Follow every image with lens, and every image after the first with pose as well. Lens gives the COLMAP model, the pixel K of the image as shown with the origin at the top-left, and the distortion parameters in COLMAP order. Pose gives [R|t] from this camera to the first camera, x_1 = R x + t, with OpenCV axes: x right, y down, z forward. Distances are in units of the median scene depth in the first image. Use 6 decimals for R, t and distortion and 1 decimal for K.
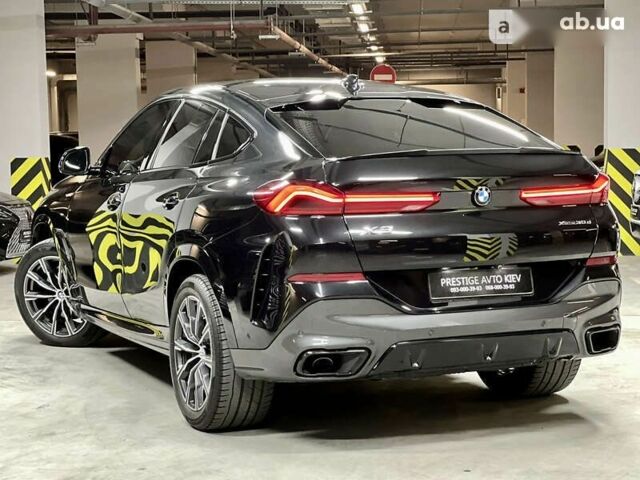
lens RADIAL K [[1495.3, 0, 313.8], [0, 1495.3, 233.6], [0, 0, 1]] dist [0.174520, 0.000000]
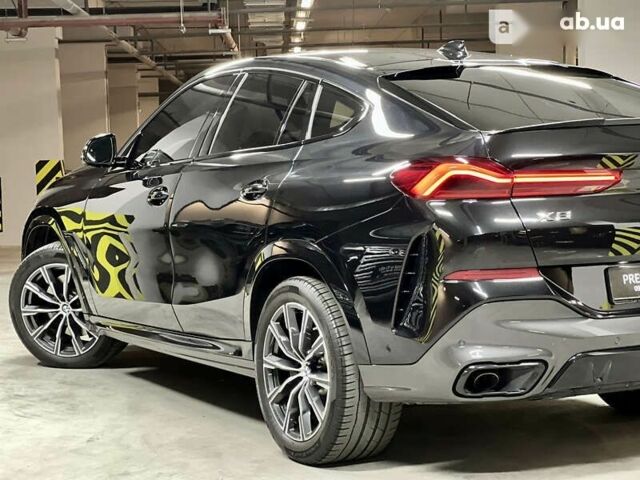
lens RADIAL K [[1495.3, 0, 318.7], [0, 1495.3, 235.1], [0, 0, 1]] dist [0.174520, 0.000000]
pose [[0.995563, -0.014751, 0.092934, -0.153598], [0.015651, 0.999837, -0.008965, 0.012799], [-0.092787, 0.010379, 0.995632, 0.184623]]
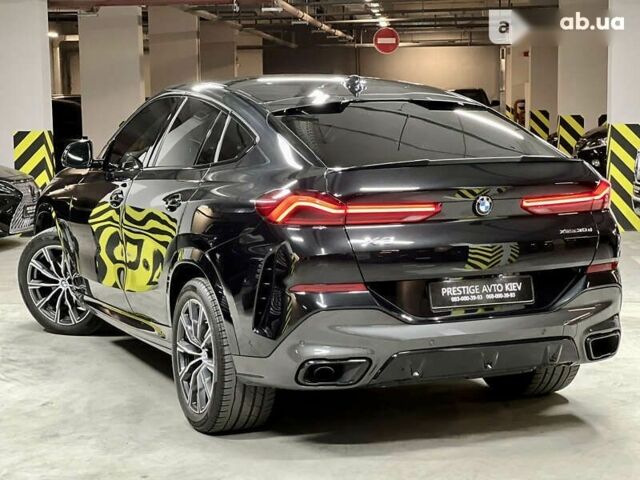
lens RADIAL K [[1495.3, 0, 309.1], [0, 1495.3, 234.9], [0, 0, 1]] dist [0.174520, 0.000000]
pose [[0.999984, 0.003038, -0.004868, 0.000555], [-0.002880, 0.999481, 0.032091, -0.036531], [0.004963, -0.032076, 0.999473, -0.003958]]
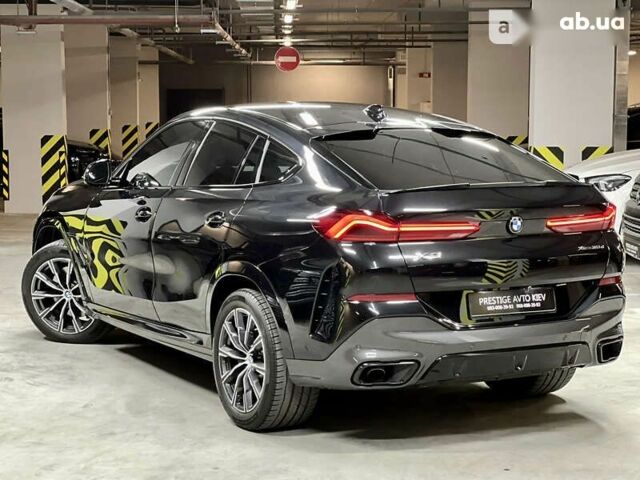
lens RADIAL K [[1495.3, 0, 323.3], [0, 1495.3, 241.9], [0, 0, 1]] dist [0.174520, 0.000000]
pose [[0.995317, 0.009241, 0.096222, -0.136366], [-0.011869, 0.999571, 0.026777, -0.039790], [-0.095933, -0.027794, 0.995000, -0.104179]]
